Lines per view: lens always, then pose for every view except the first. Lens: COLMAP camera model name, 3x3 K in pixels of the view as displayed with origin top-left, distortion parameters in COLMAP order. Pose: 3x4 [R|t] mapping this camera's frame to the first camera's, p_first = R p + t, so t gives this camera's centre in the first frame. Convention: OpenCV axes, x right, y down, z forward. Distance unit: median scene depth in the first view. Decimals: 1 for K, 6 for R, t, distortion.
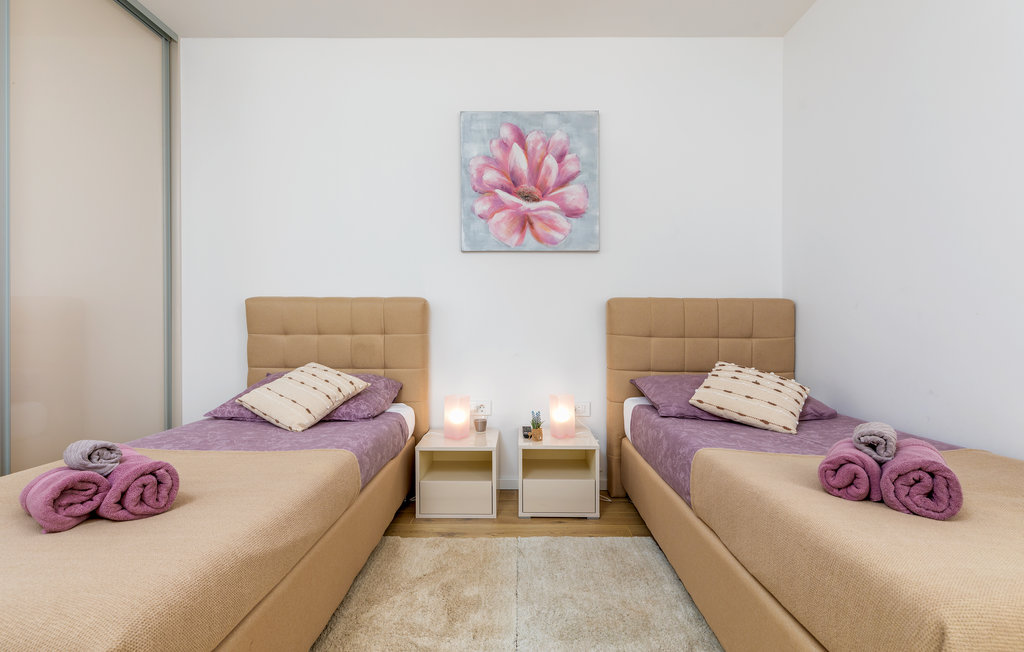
lens RADIAL K [[475.2, 0, 518.2], [0, 475.2, 326.4], [0, 0, 1]] dist [0.000712, -0.000748]
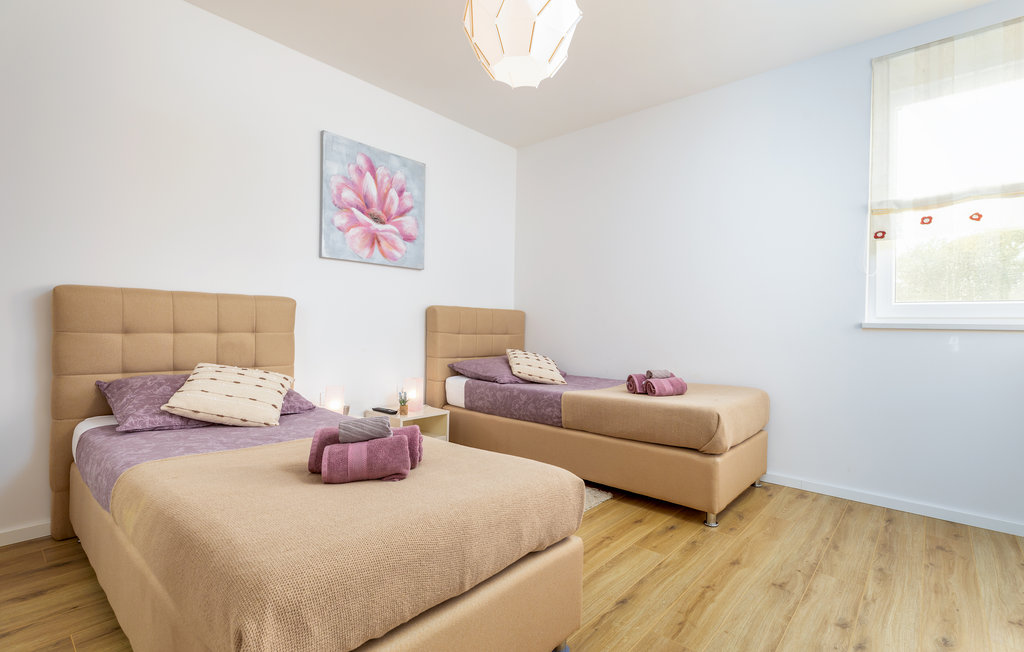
lens RADIAL K [[475.2, 0, 508.1], [0, 475.2, 328.7], [0, 0, 1]] dist [0.000712, -0.000748]
pose [[0.659867, 0.004038, 0.751371, -0.667834], [-0.010471, 0.999938, 0.003822, -0.001325], [-0.751309, -0.010390, 0.659868, -0.053691]]
